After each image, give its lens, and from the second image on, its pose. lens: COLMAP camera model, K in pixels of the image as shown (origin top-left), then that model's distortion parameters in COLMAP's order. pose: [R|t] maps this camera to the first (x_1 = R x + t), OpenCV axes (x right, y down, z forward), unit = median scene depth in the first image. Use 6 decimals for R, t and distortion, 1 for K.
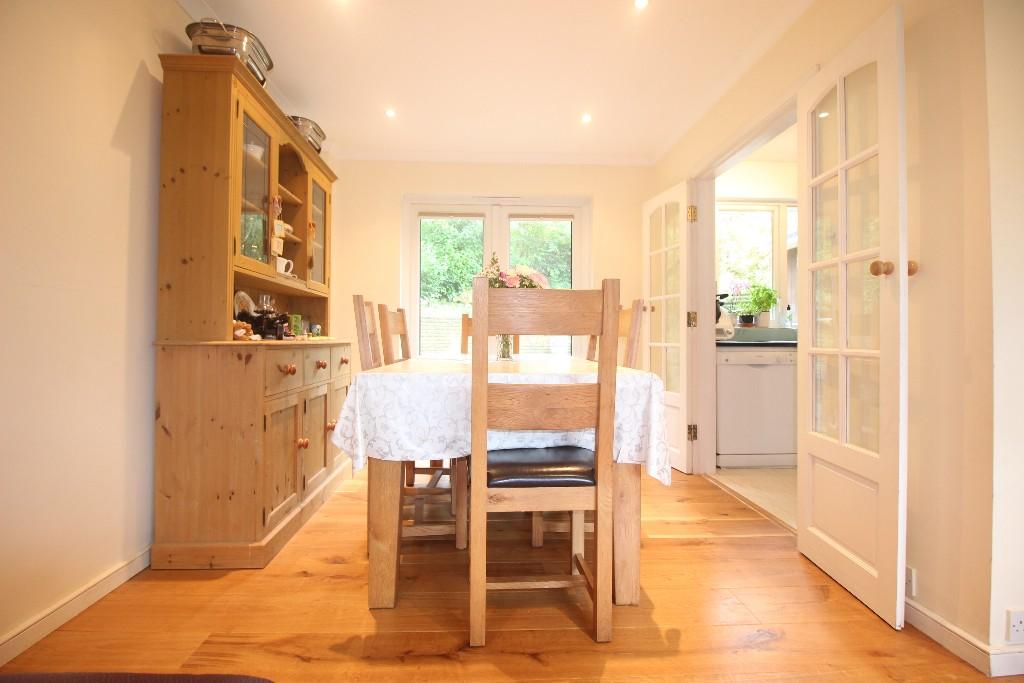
lens RADIAL K [[476.1, 0, 507.3], [0, 476.1, 339.0], [0, 0, 1]] dist [-0.002667, -0.000101]
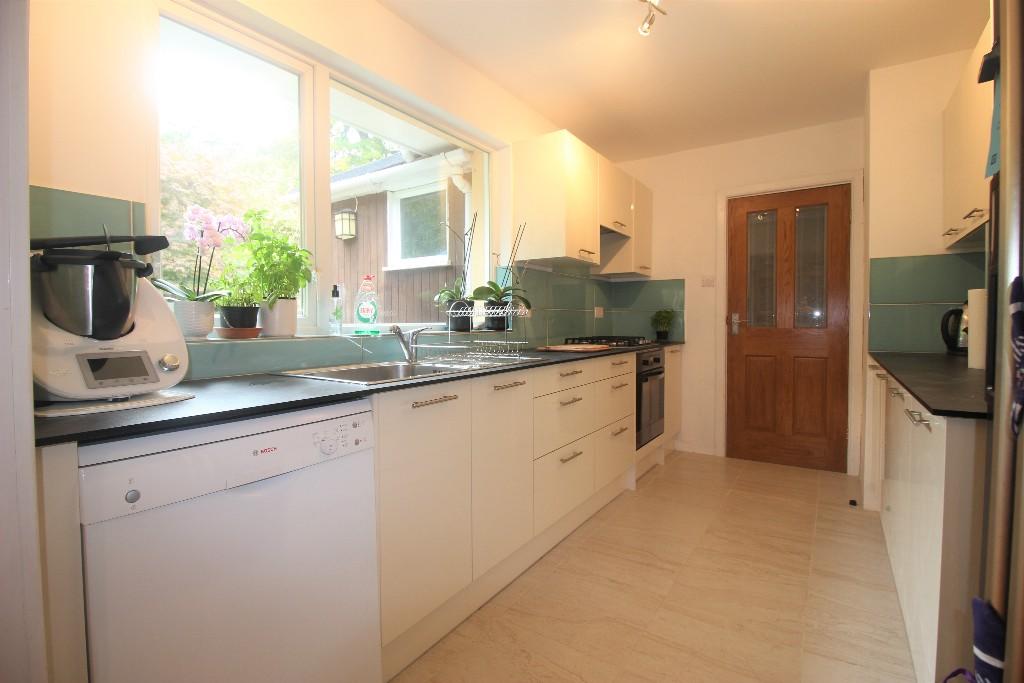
lens RADIAL K [[476.1, 0, 506.6], [0, 476.1, 337.3], [0, 0, 1]] dist [-0.002667, -0.000101]
pose [[0.610545, -0.030796, 0.791382, 0.324613], [0.000862, 0.999269, 0.038221, -0.039020], [-0.791981, -0.022653, 0.610126, 0.583892]]
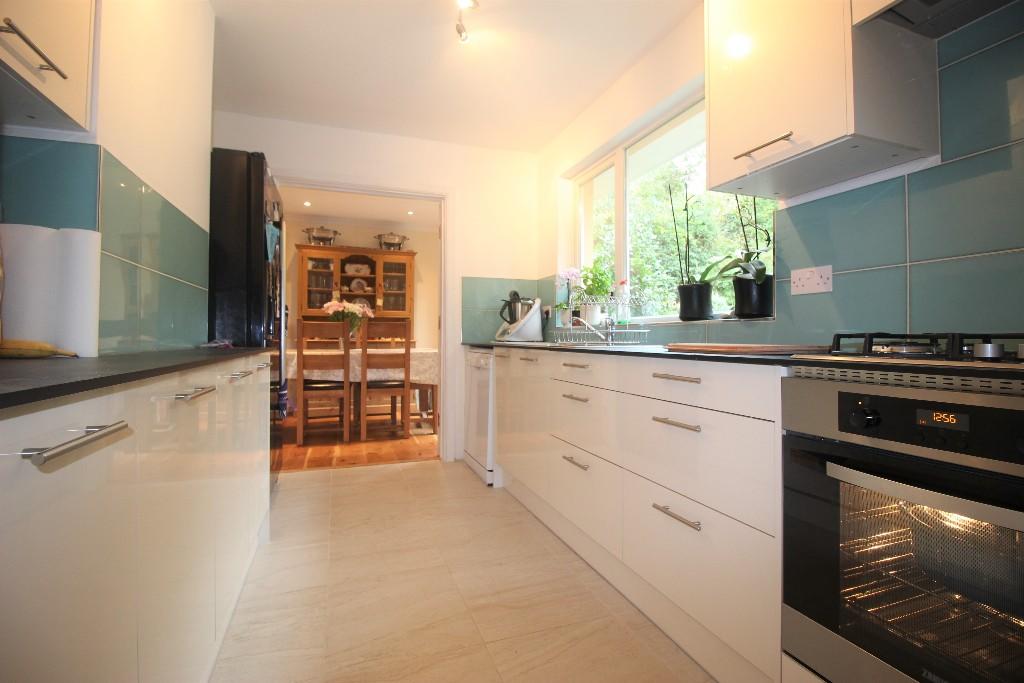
lens RADIAL K [[476.1, 0, 511.5], [0, 476.1, 337.7], [0, 0, 1]] dist [-0.002667, -0.000101]
pose [[0.290726, -0.004268, -0.956797, 1.214459], [0.000926, 0.999991, -0.004179, -0.001347], [0.956806, 0.000329, 0.290728, 0.656140]]
